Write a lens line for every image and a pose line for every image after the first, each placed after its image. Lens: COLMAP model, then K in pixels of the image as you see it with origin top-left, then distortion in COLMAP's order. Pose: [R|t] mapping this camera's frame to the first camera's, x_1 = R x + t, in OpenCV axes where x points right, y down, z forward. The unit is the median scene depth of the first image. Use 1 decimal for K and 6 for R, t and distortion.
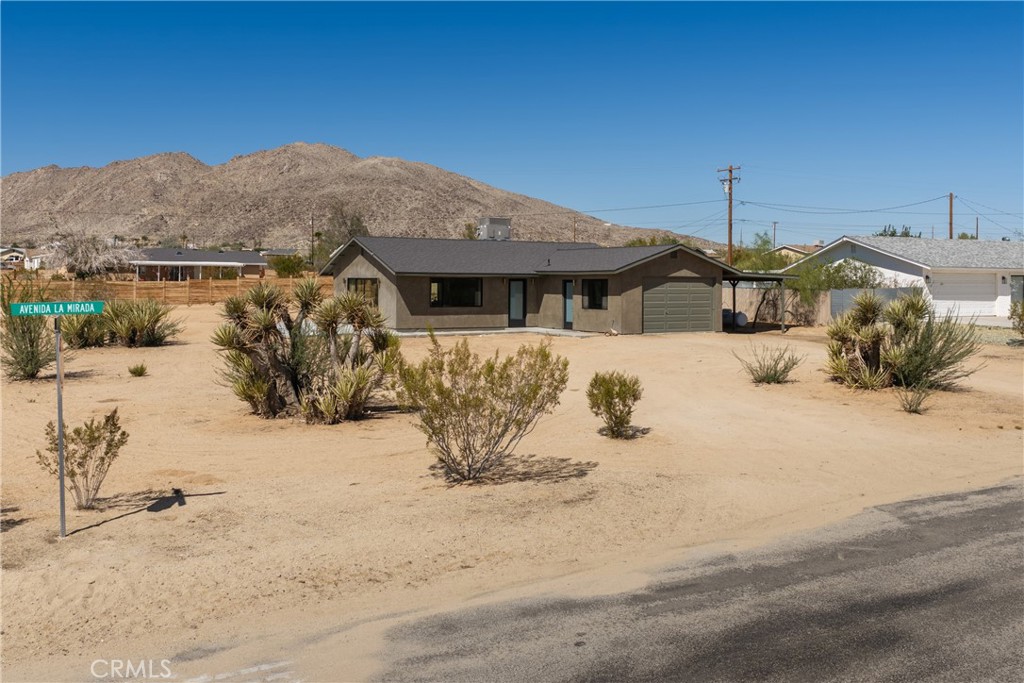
lens RADIAL K [[861.8, 0, 512.0], [0, 861.8, 341.5], [0, 0, 1]] dist [0.007518, -0.002934]
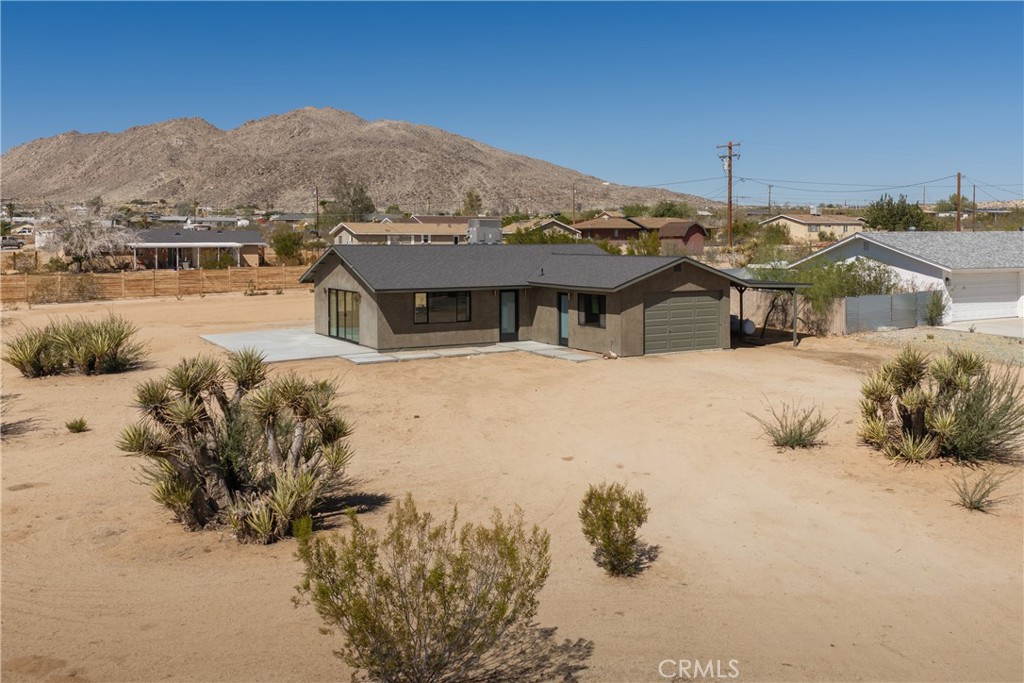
lens RADIAL K [[840.2, 0, 510.4], [0, 840.2, 327.6], [0, 0, 1]] dist [0.001546, 0.004179]
pose [[0.999927, -0.011317, -0.004240, 0.012494], [0.011424, 0.999592, 0.026173, -0.060358], [0.003942, -0.026219, 0.999648, 0.100028]]
